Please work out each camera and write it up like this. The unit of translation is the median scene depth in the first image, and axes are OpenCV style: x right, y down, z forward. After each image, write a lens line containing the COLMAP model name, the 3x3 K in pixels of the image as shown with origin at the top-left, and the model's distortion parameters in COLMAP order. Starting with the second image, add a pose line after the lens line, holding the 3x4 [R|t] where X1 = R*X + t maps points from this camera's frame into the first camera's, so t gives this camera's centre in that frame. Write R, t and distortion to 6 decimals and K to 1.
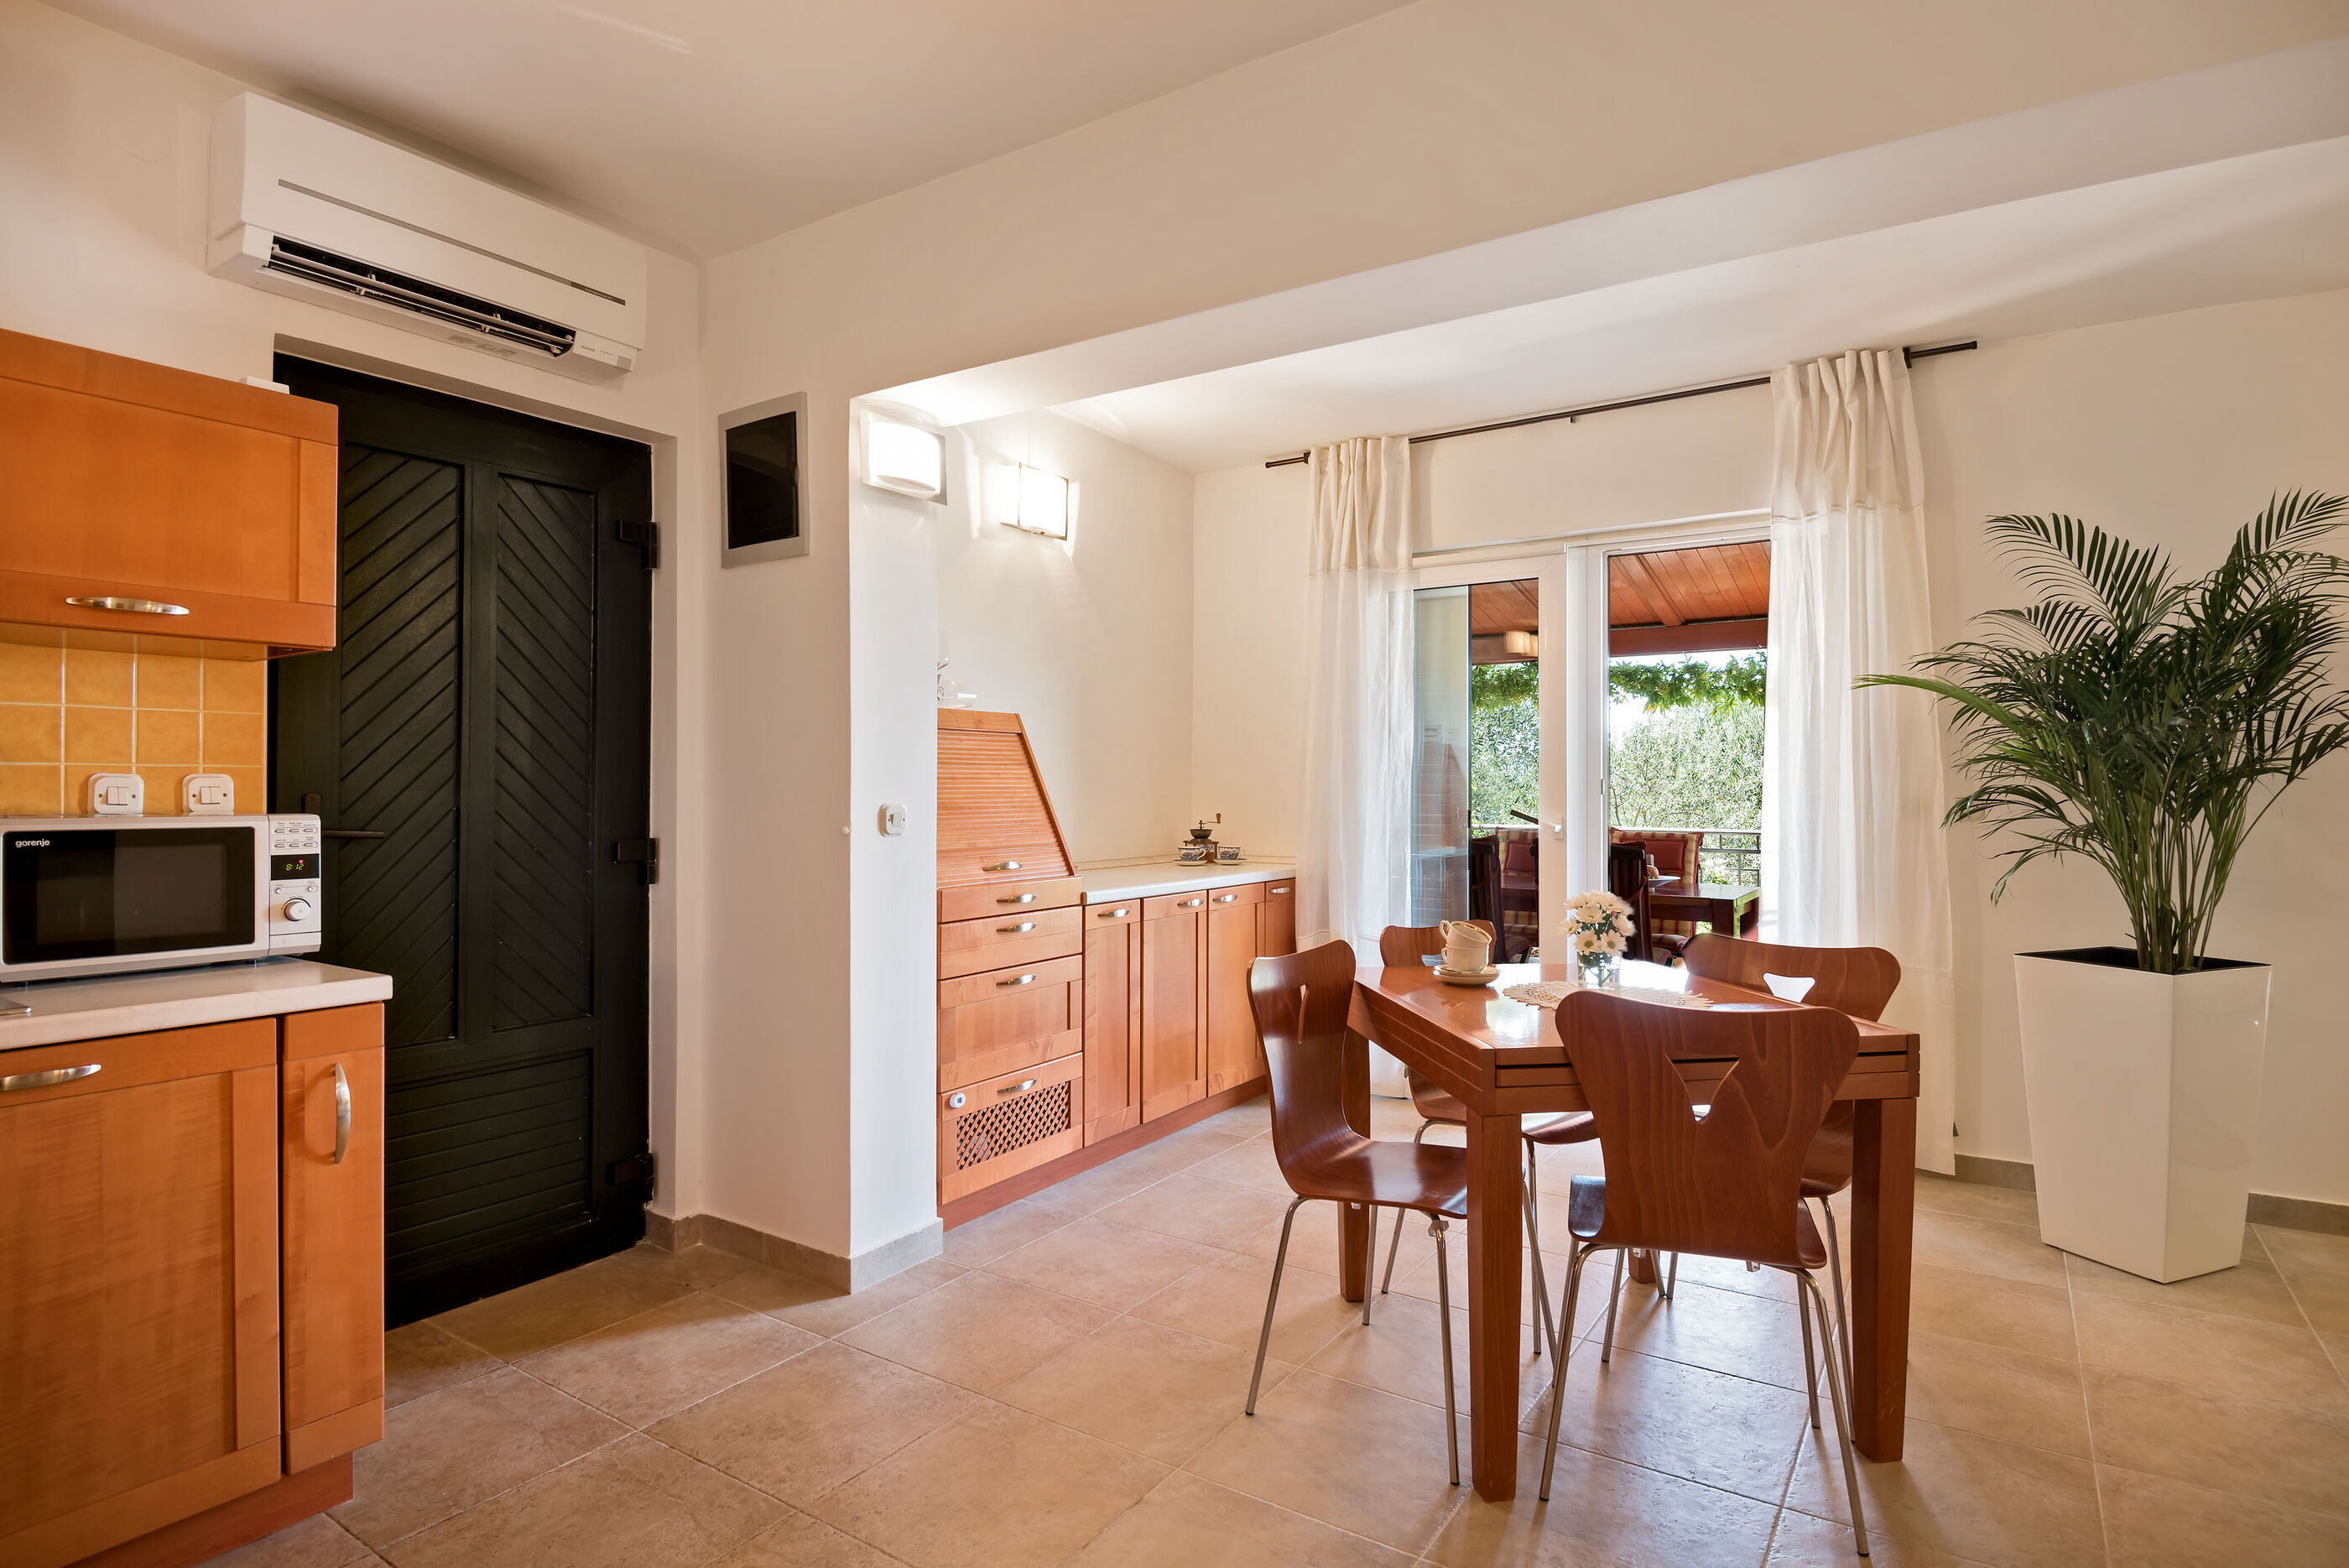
lens RADIAL K [[1216.0, 0, 1170.8], [0, 1216.0, 774.4], [0, 0, 1]] dist [-0.001158, -0.000170]
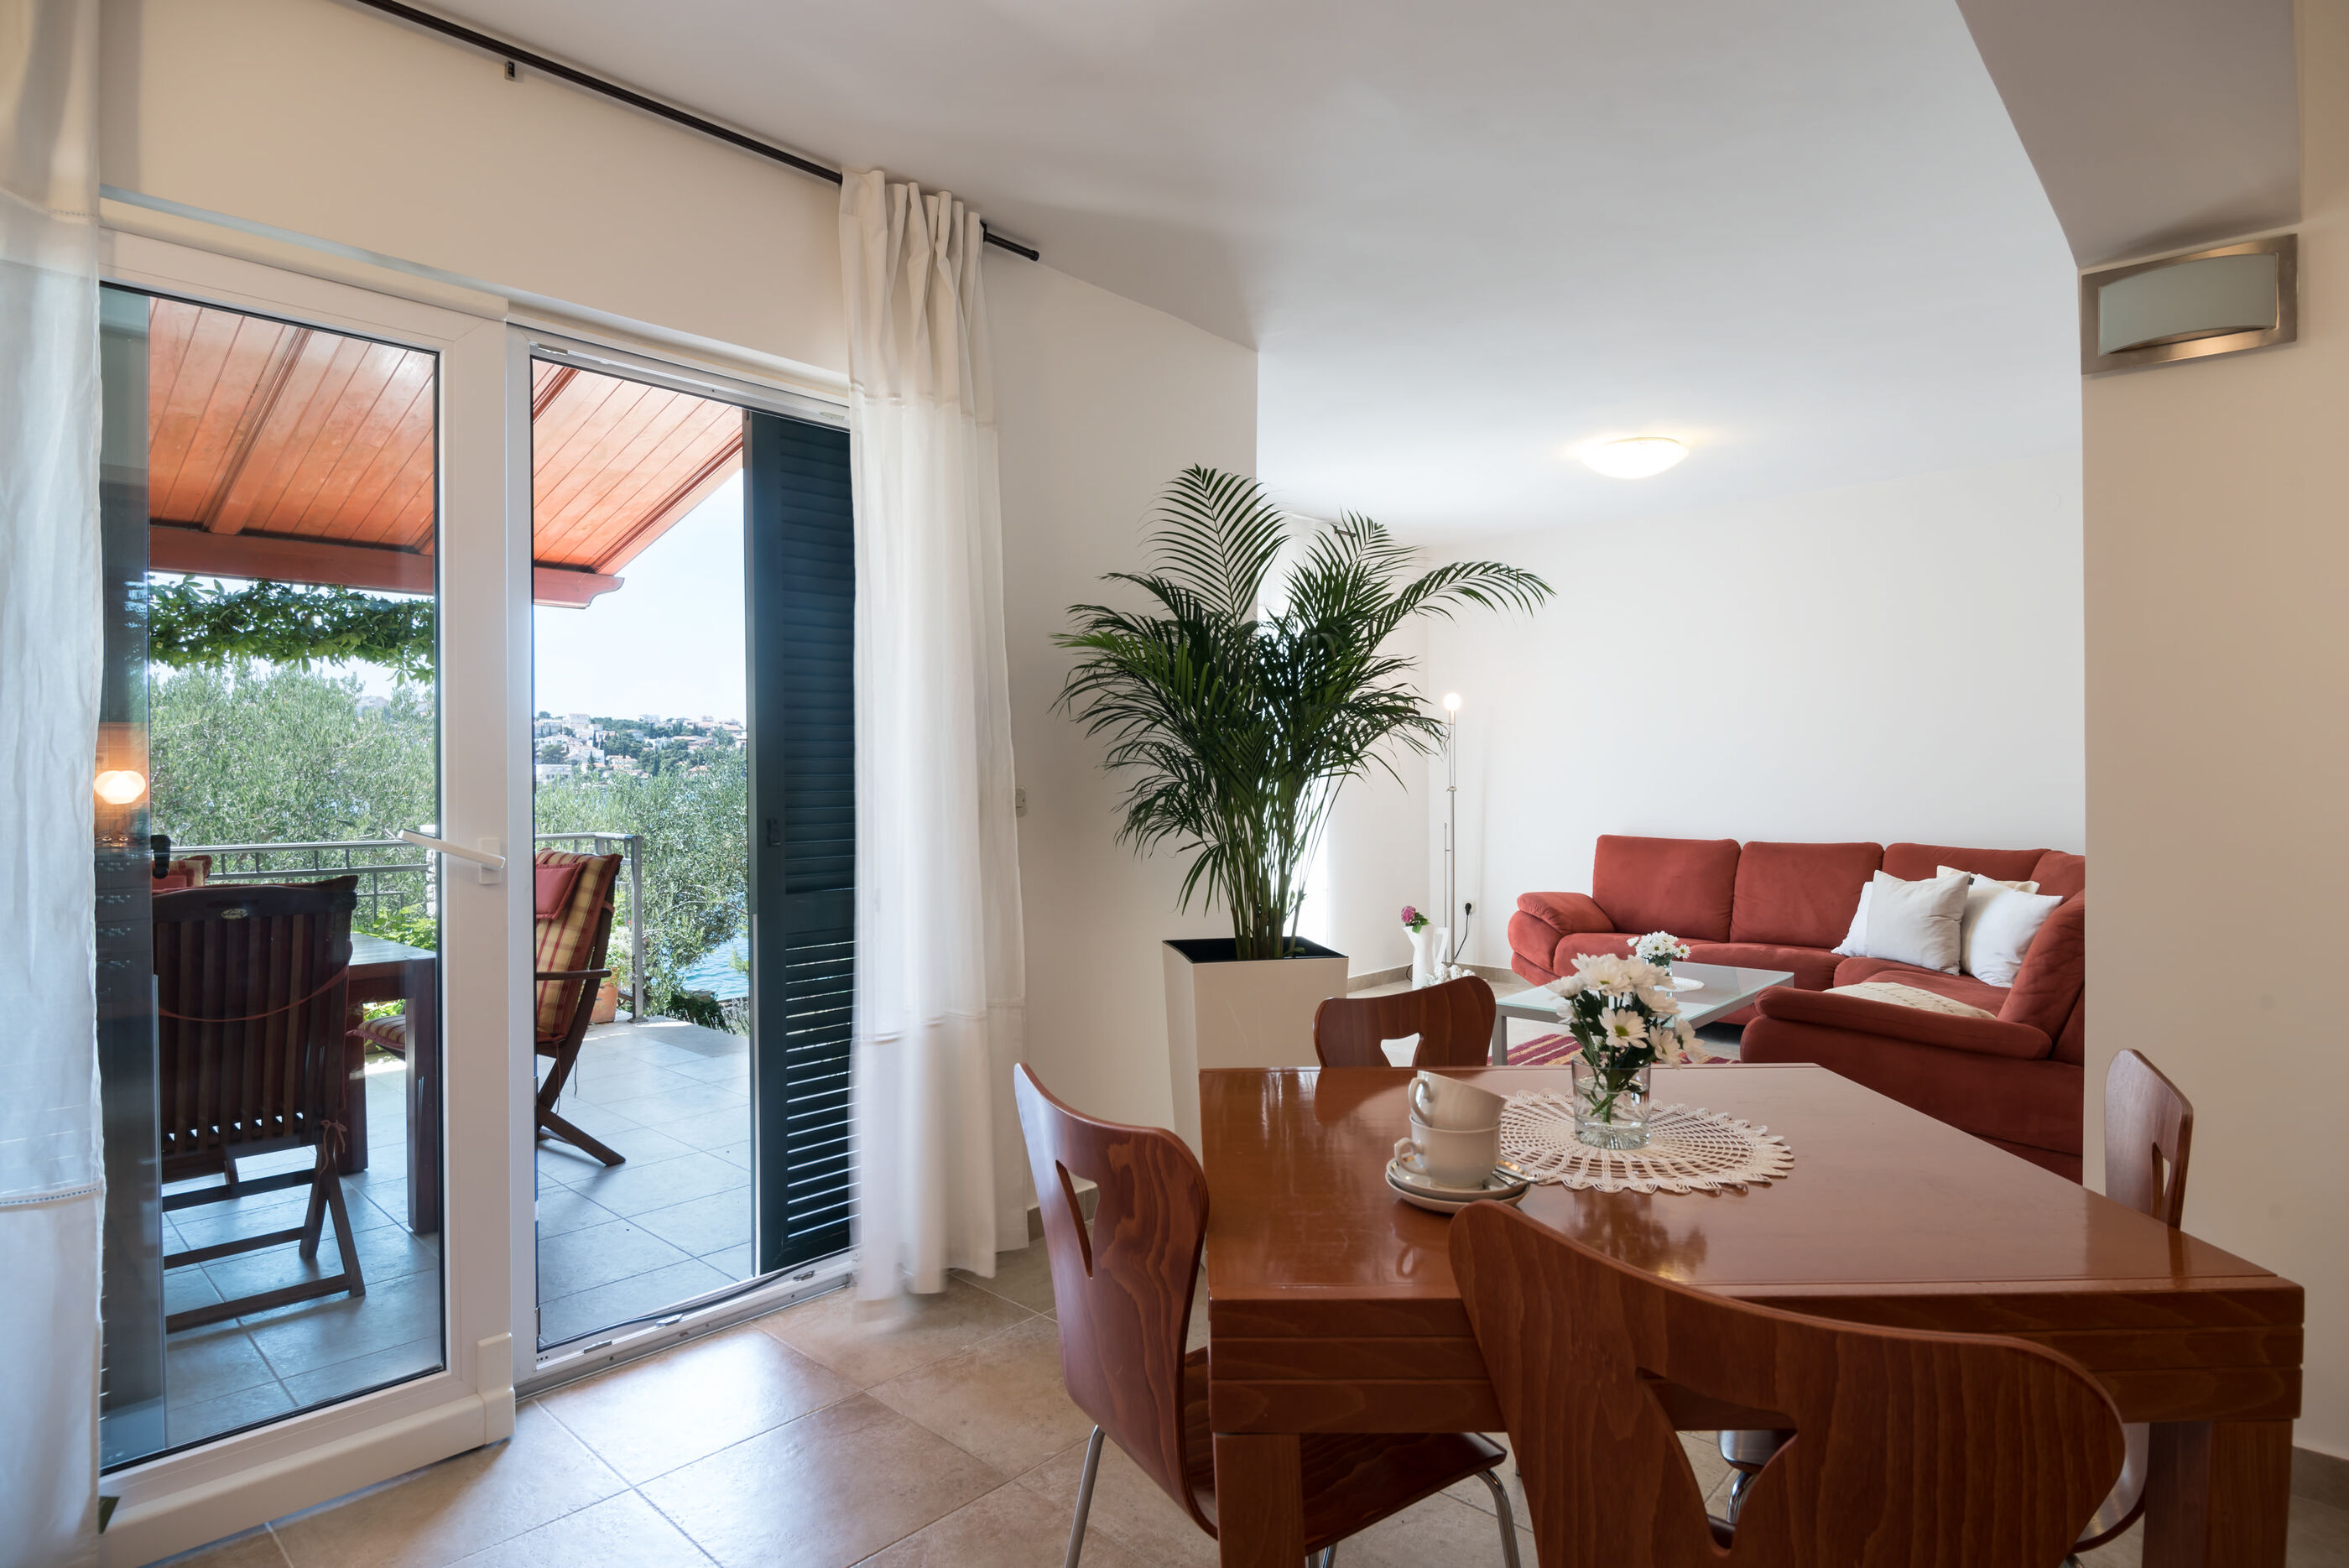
lens RADIAL K [[1216.0, 0, 1169.0], [0, 1216.0, 779.3], [0, 0, 1]] dist [-0.001158, -0.000170]
pose [[0.185377, 0.000484, 0.982667, -0.151624], [0.001891, 0.999998, -0.000849, 0.013631], [-0.982666, 0.002016, 0.185376, 0.742571]]
